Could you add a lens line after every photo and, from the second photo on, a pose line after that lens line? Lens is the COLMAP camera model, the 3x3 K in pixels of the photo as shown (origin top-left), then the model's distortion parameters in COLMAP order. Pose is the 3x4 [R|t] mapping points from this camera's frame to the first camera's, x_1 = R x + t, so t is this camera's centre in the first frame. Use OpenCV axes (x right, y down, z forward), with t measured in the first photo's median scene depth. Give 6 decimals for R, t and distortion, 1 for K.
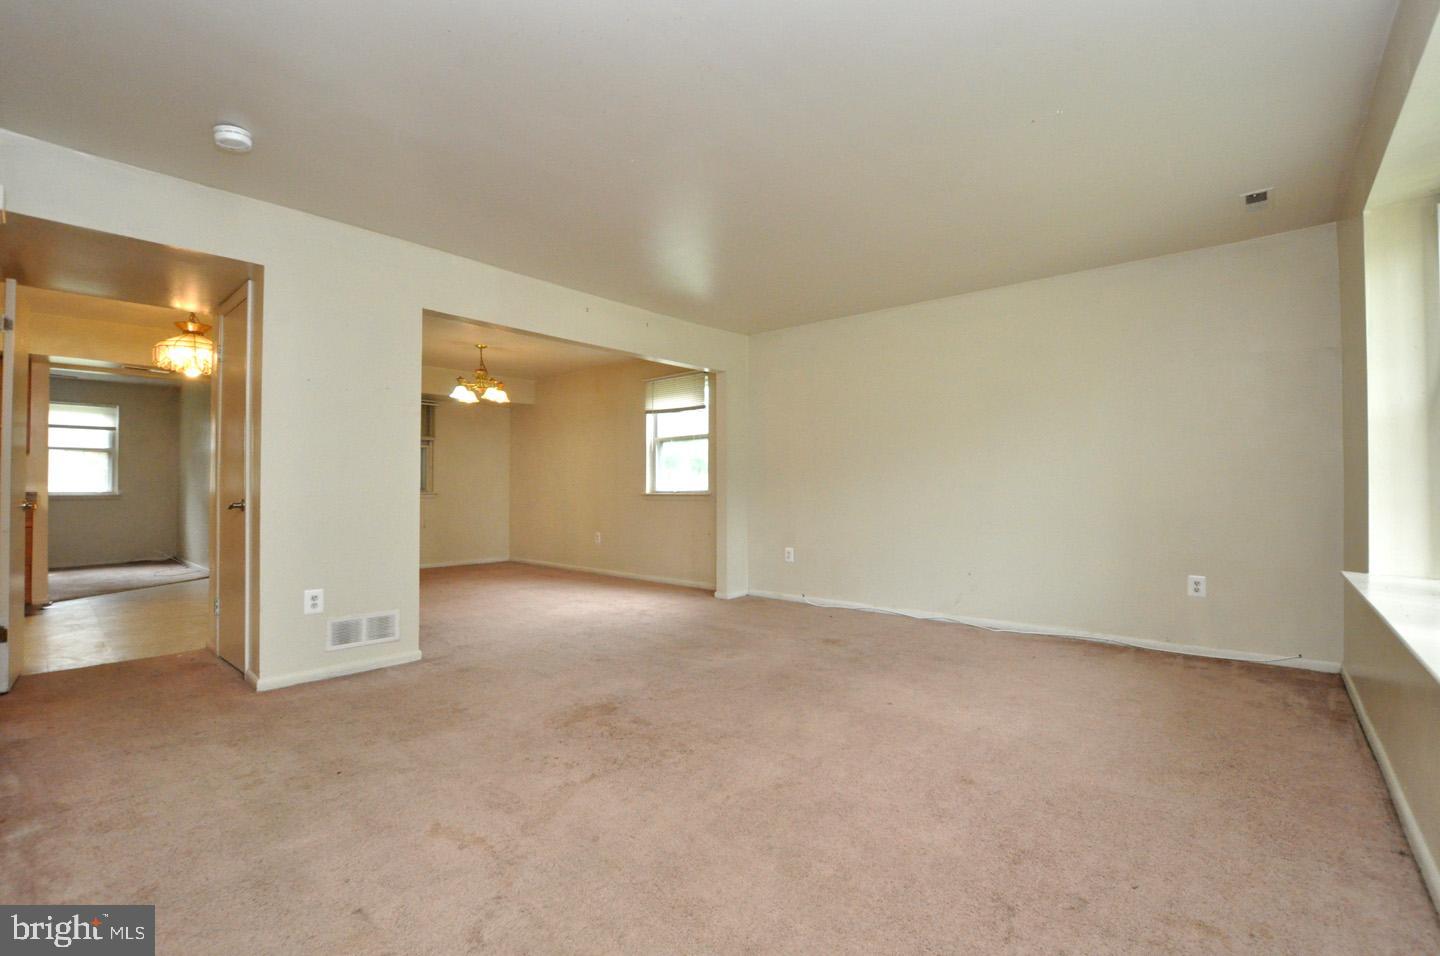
lens RADIAL K [[626.0, 0, 716.5], [0, 626.0, 480.0], [0, 0, 1]] dist [-0.021316, 0.000285]
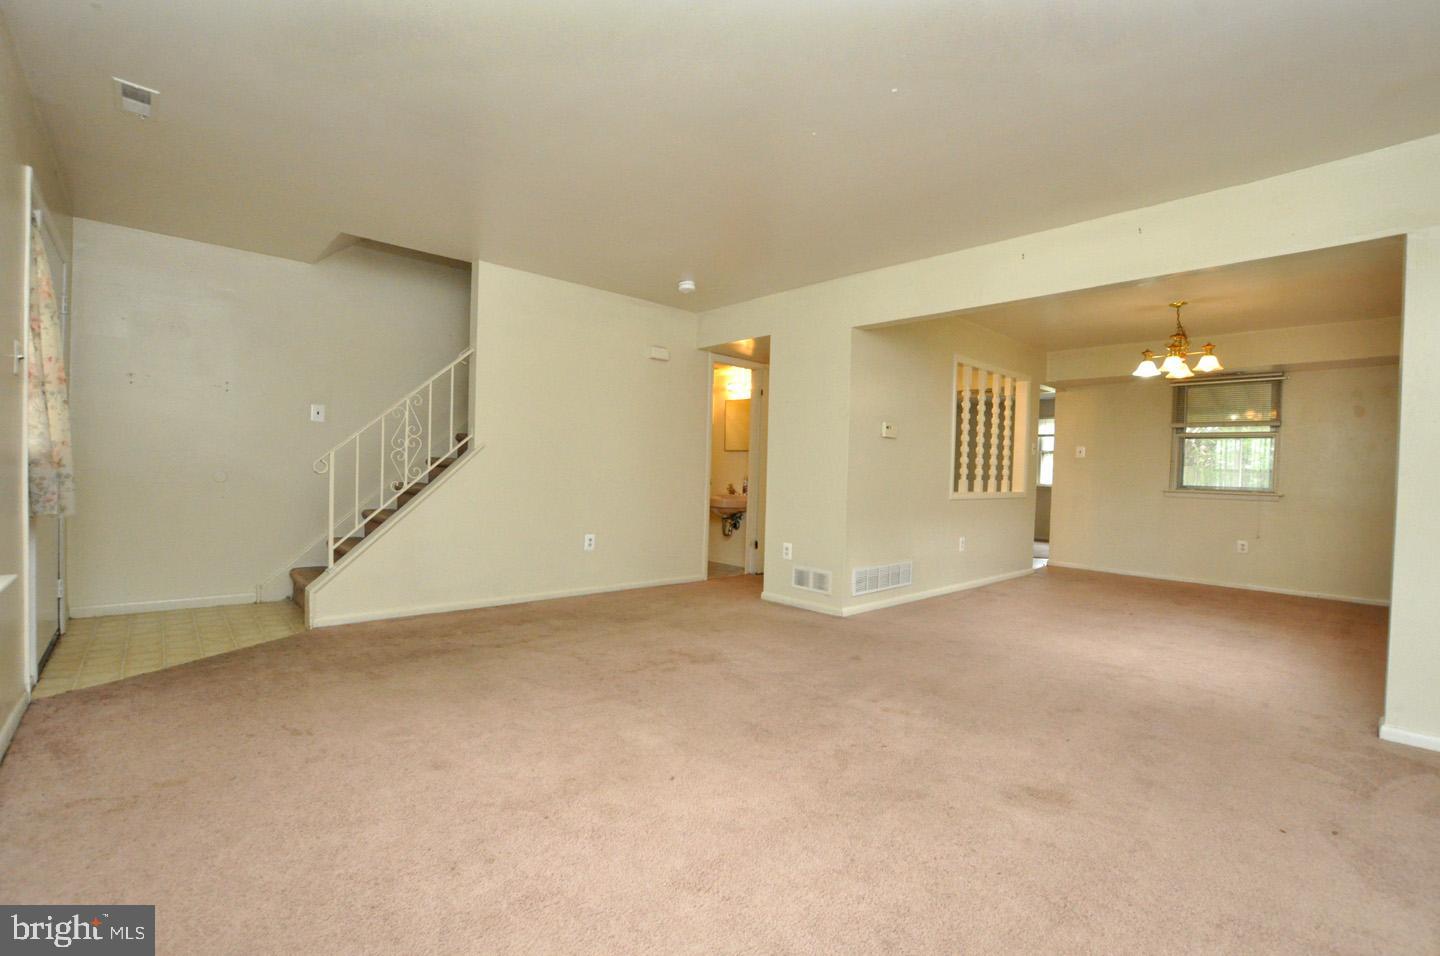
lens RADIAL K [[626.0, 0, 716.7], [0, 626.0, 476.8], [0, 0, 1]] dist [-0.021316, 0.000285]
pose [[-0.092607, 0.008525, -0.995666, 0.807641], [-0.018242, 0.999781, 0.010257, 0.005847], [0.995536, 0.019112, -0.092431, 0.912811]]
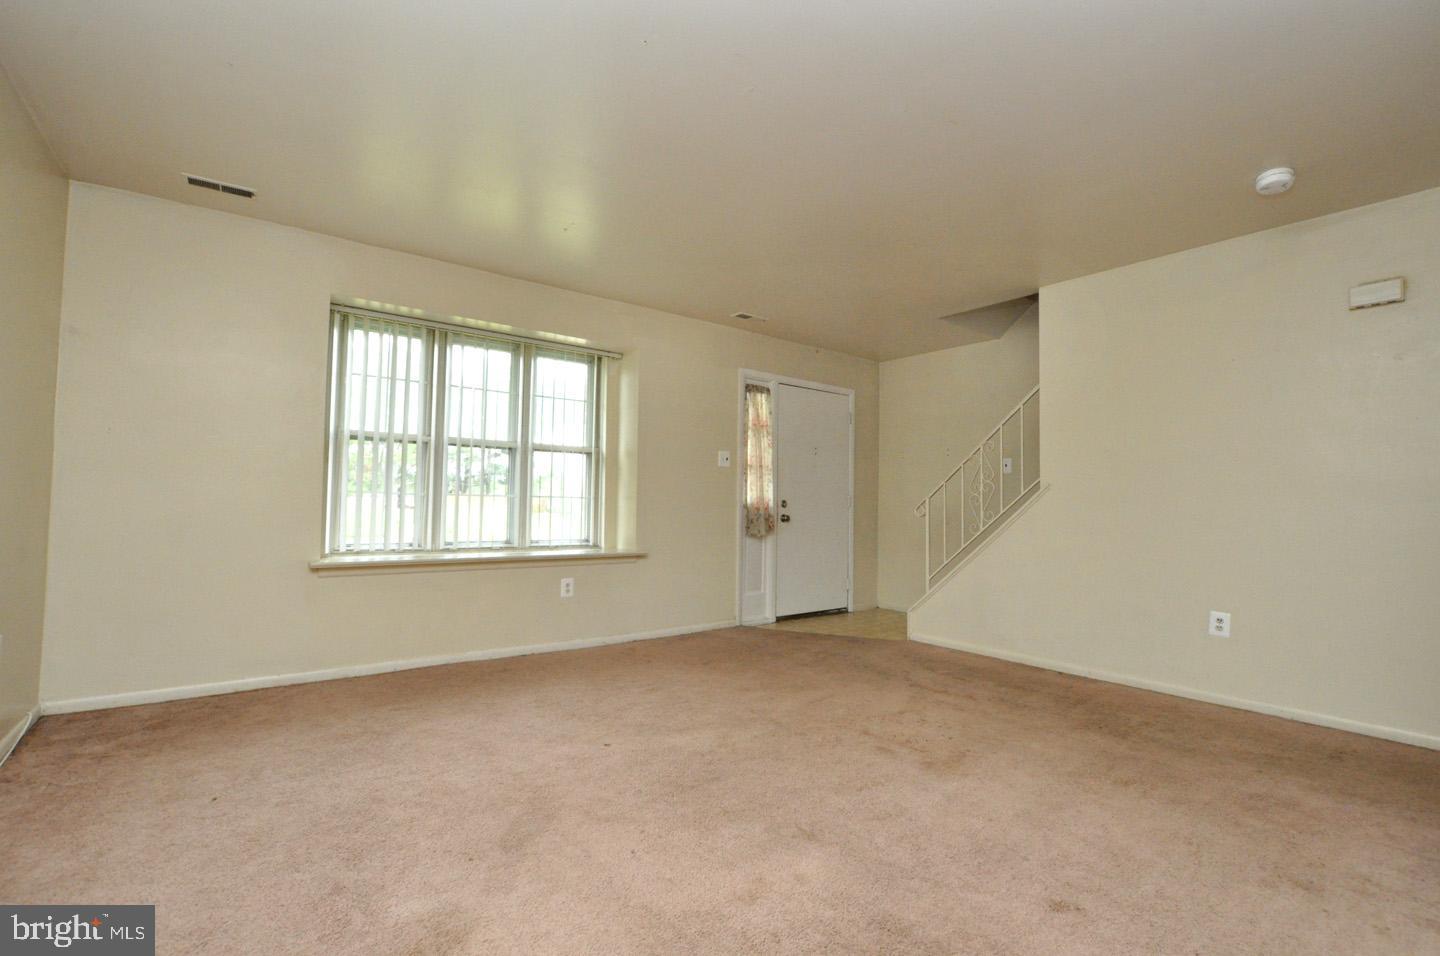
lens RADIAL K [[626.0, 0, 720.2], [0, 626.0, 478.0], [0, 0, 1]] dist [-0.021316, 0.000285]
pose [[-0.985504, -0.003603, 0.169614, -0.020732], [-0.012087, 0.998725, -0.049013, 0.012056], [-0.169221, -0.050353, -0.984291, 1.546537]]
